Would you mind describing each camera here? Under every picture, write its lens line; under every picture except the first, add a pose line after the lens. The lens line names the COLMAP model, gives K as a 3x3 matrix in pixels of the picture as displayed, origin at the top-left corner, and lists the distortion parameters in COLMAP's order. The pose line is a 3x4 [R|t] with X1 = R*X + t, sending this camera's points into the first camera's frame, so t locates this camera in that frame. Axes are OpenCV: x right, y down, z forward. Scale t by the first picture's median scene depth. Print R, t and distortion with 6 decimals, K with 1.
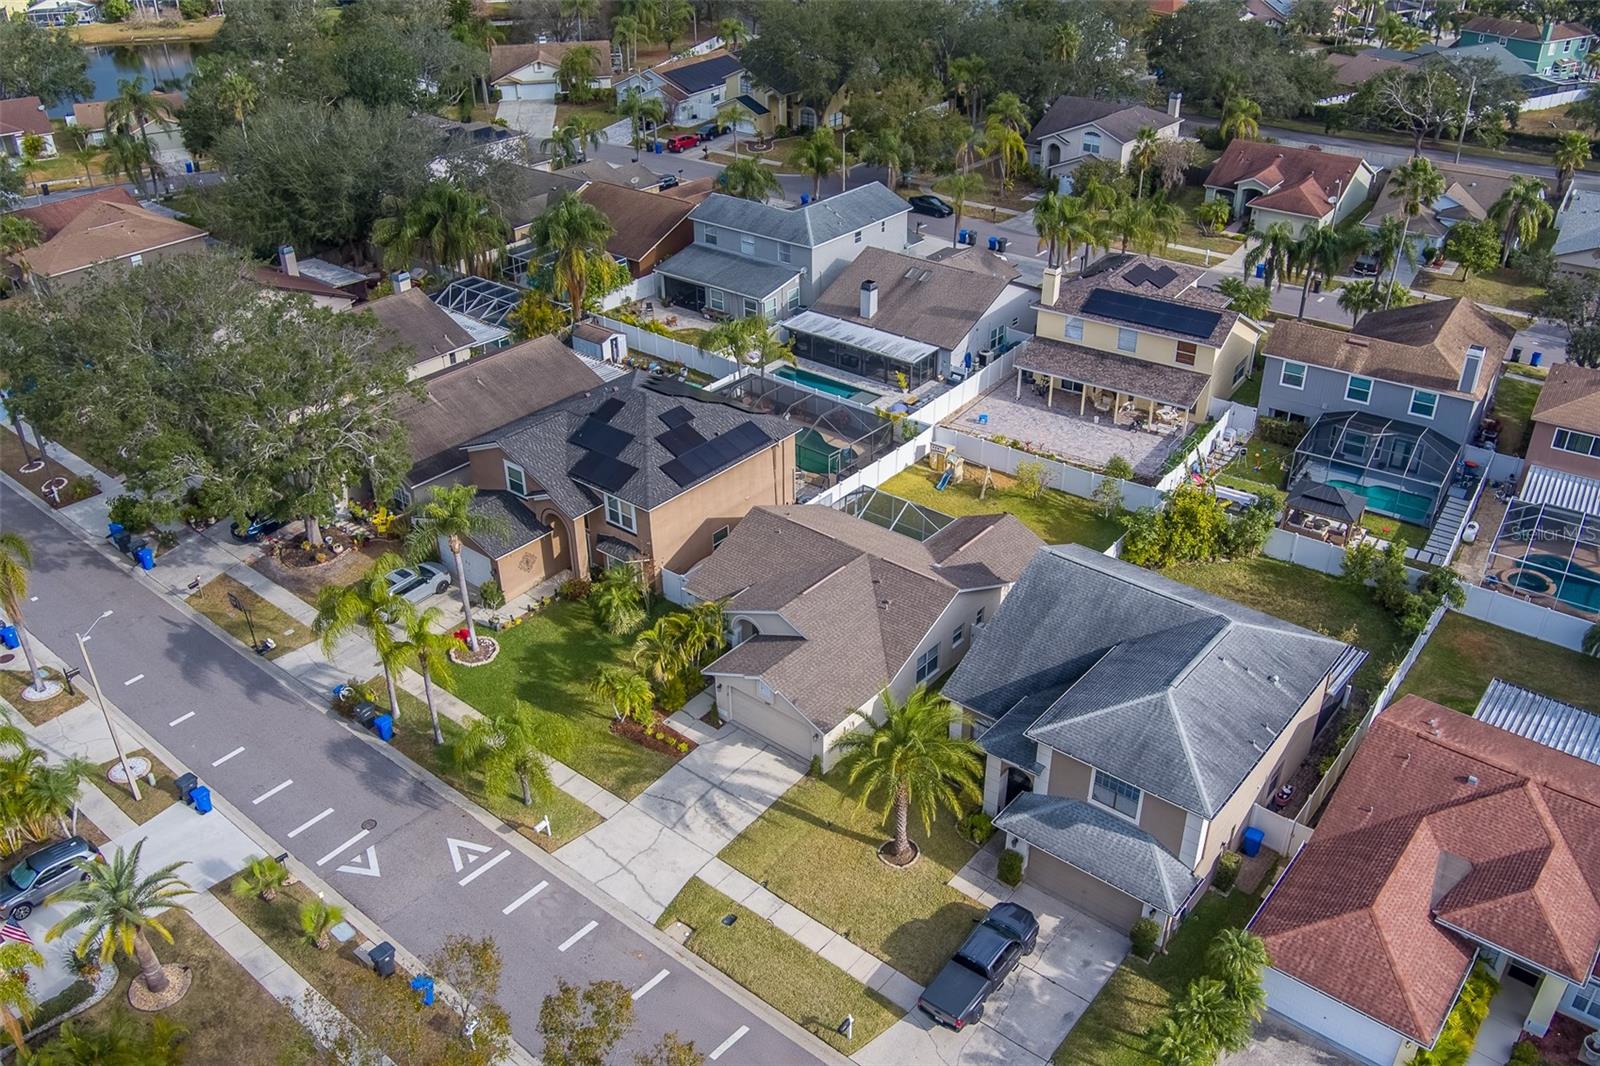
lens RADIAL K [[1302.6, 0, 806.5], [0, 1302.6, 542.6], [0, 0, 1]] dist [-0.064597, 0.007590]
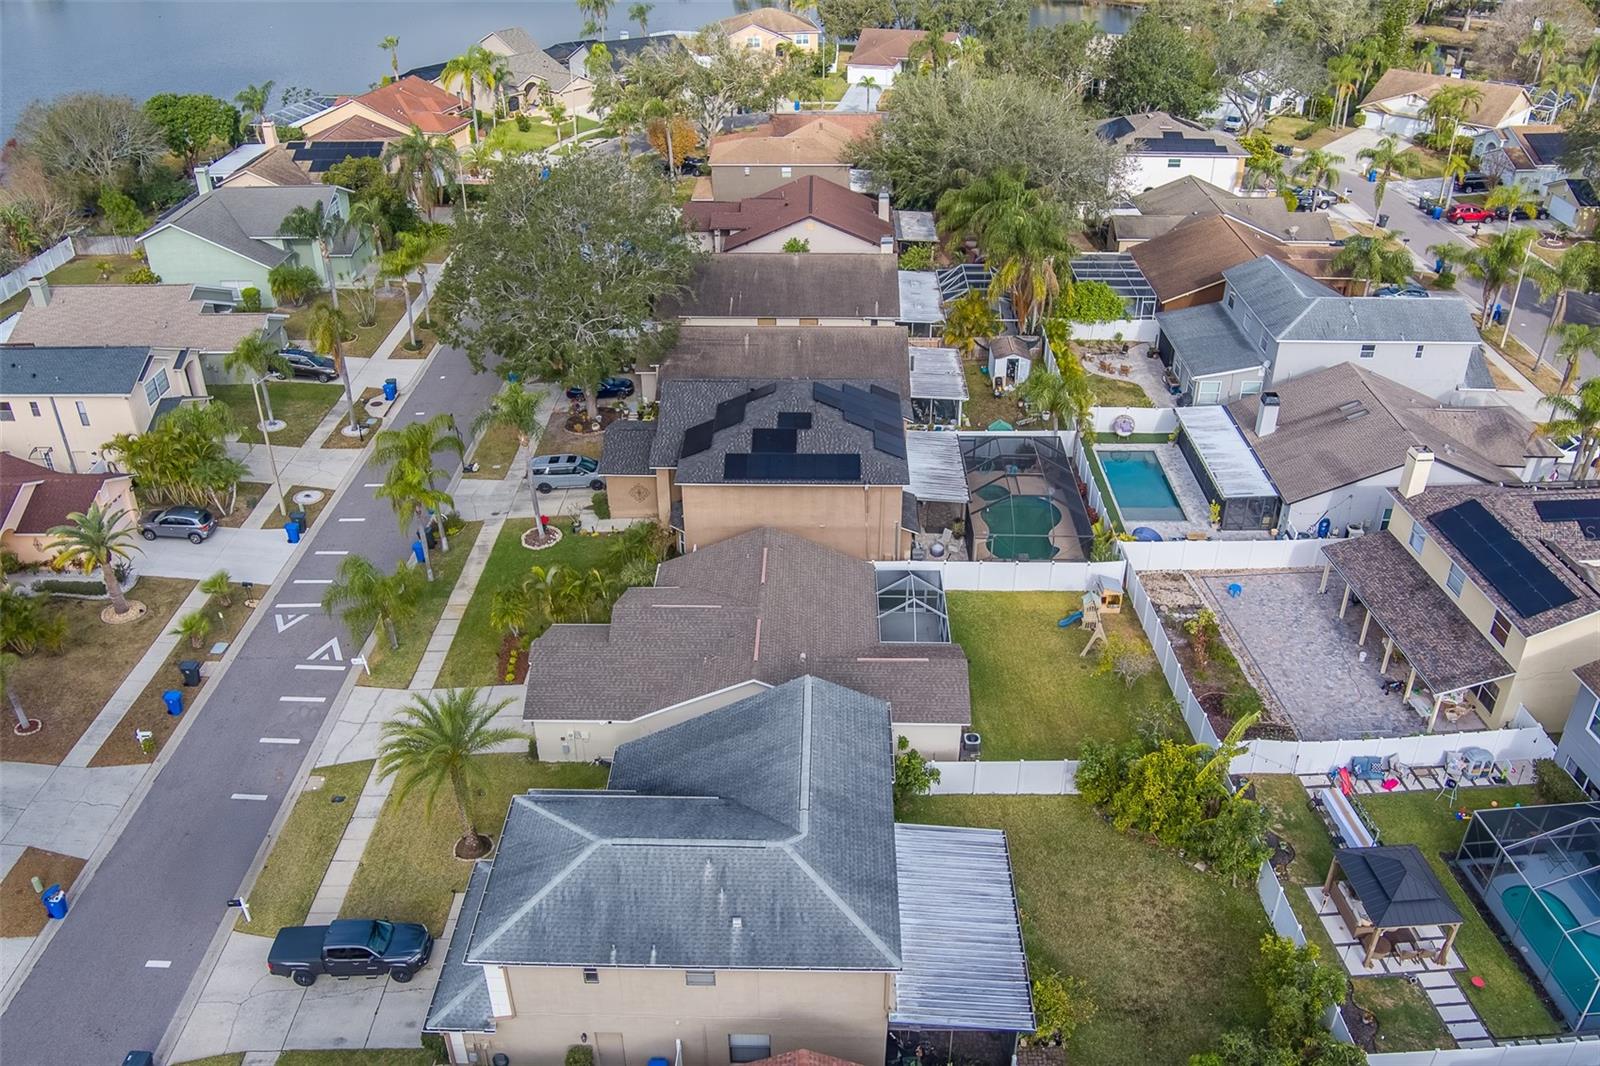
lens RADIAL K [[1302.6, 0, 787.5], [0, 1302.6, 544.7], [0, 0, 1]] dist [-0.064597, 0.007590]
pose [[0.620365, 0.410745, -0.668158, 0.582119], [-0.403304, 0.897705, 0.177402, -0.181257], [0.672676, 0.159417, 0.722560, 0.294838]]
